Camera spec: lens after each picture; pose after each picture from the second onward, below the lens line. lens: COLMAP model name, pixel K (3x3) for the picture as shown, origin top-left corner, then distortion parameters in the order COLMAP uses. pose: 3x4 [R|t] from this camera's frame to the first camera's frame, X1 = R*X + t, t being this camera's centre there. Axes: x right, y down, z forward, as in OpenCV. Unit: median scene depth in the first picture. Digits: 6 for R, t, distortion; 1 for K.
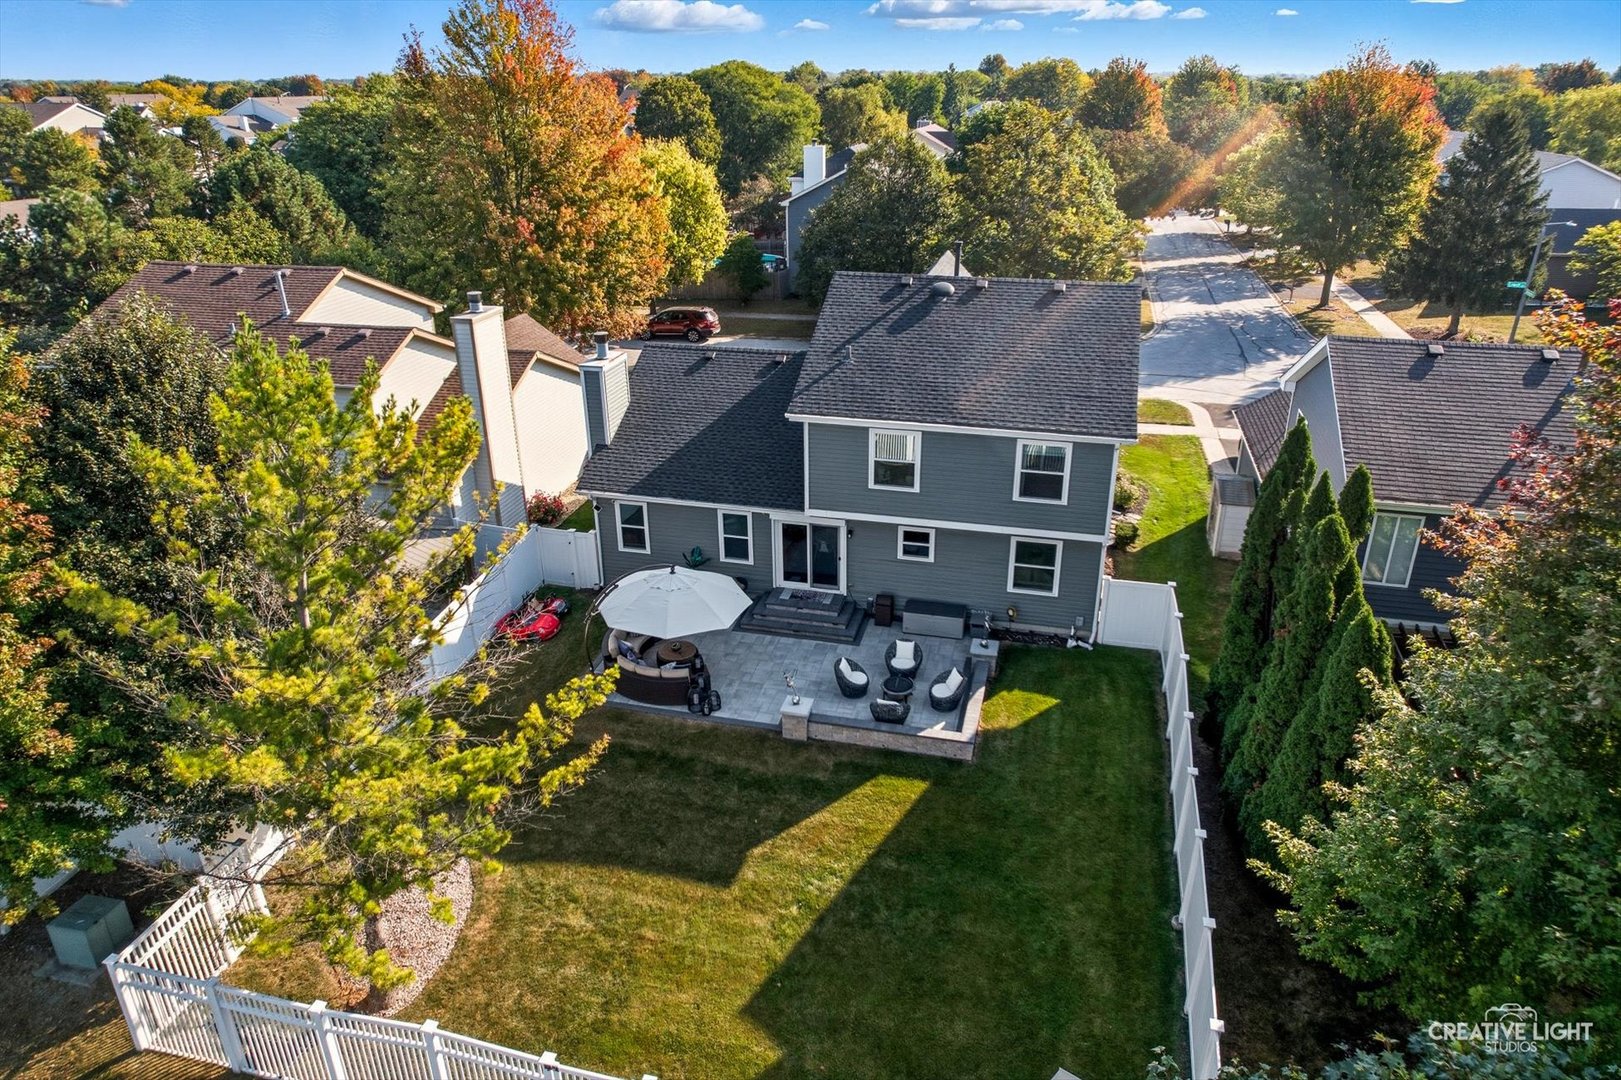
lens RADIAL K [[1042.9, 0, 827.3], [0, 1042.9, 541.3], [0, 0, 1]] dist [-0.029881, 0.001591]
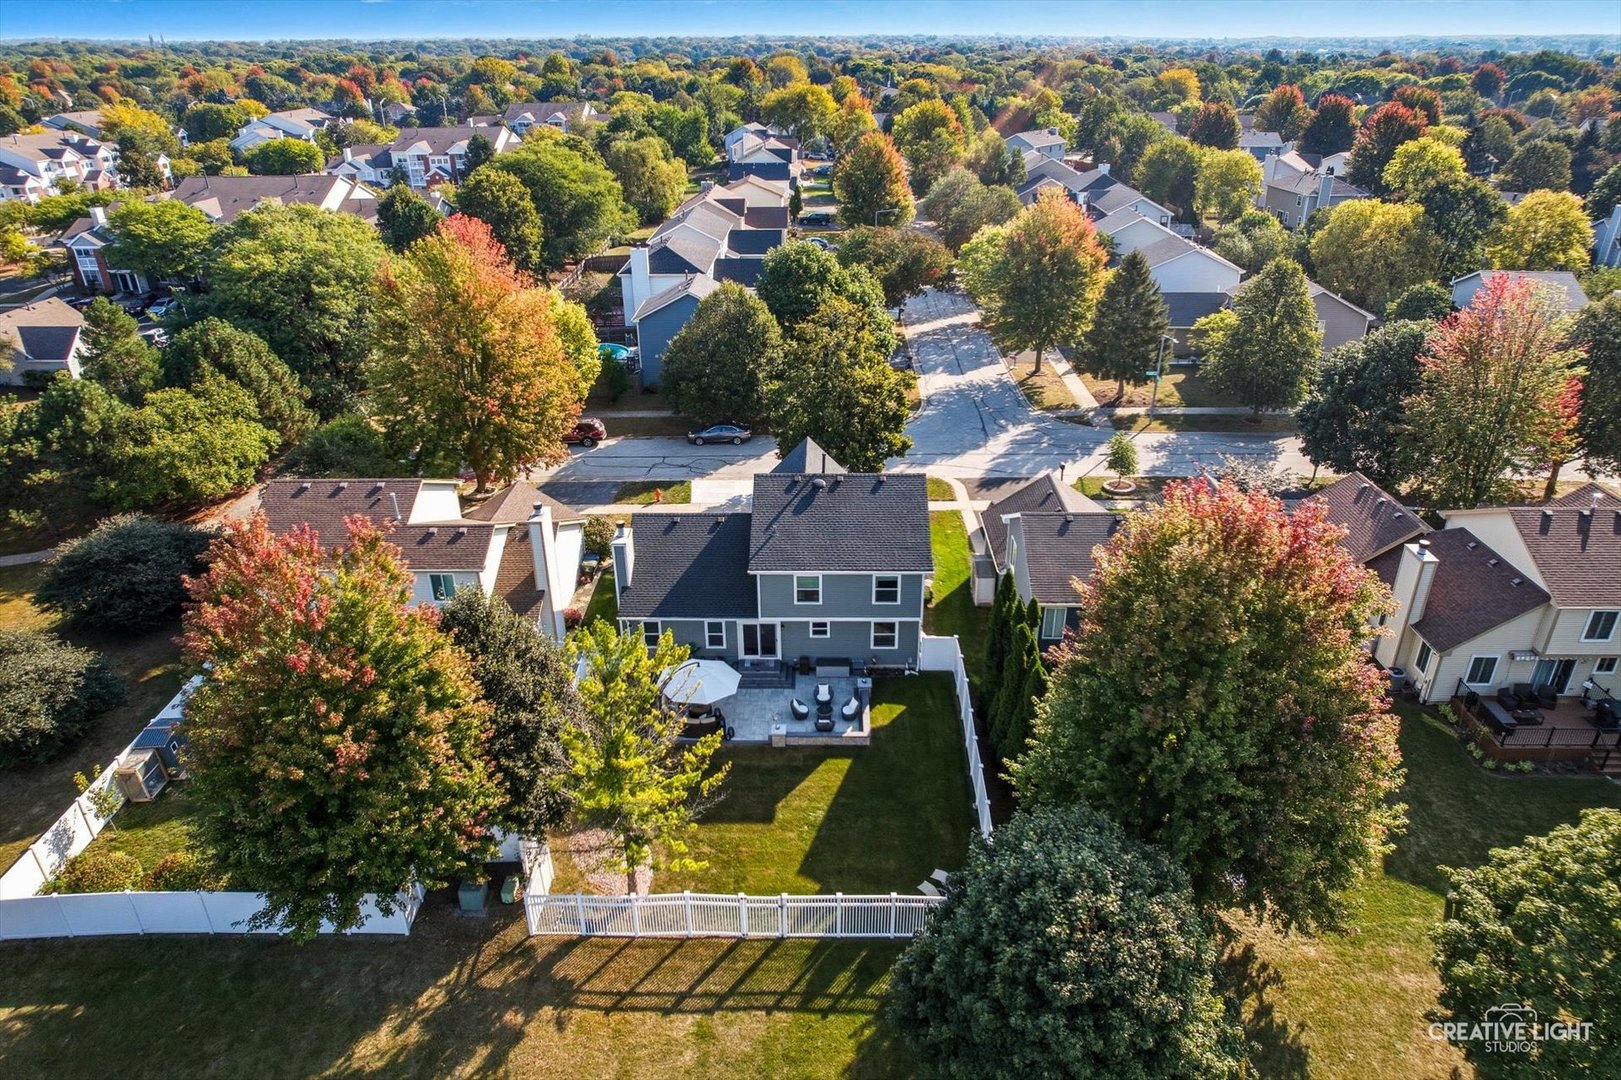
lens RADIAL K [[1042.9, 0, 827.3], [0, 1042.9, 541.3], [0, 0, 1]] dist [-0.029881, 0.001591]
pose [[0.973040, -0.102138, 0.206788, -0.261920], [0.094509, 0.994439, 0.046467, -0.232264], [-0.210384, -0.025670, 0.977282, -0.771903]]
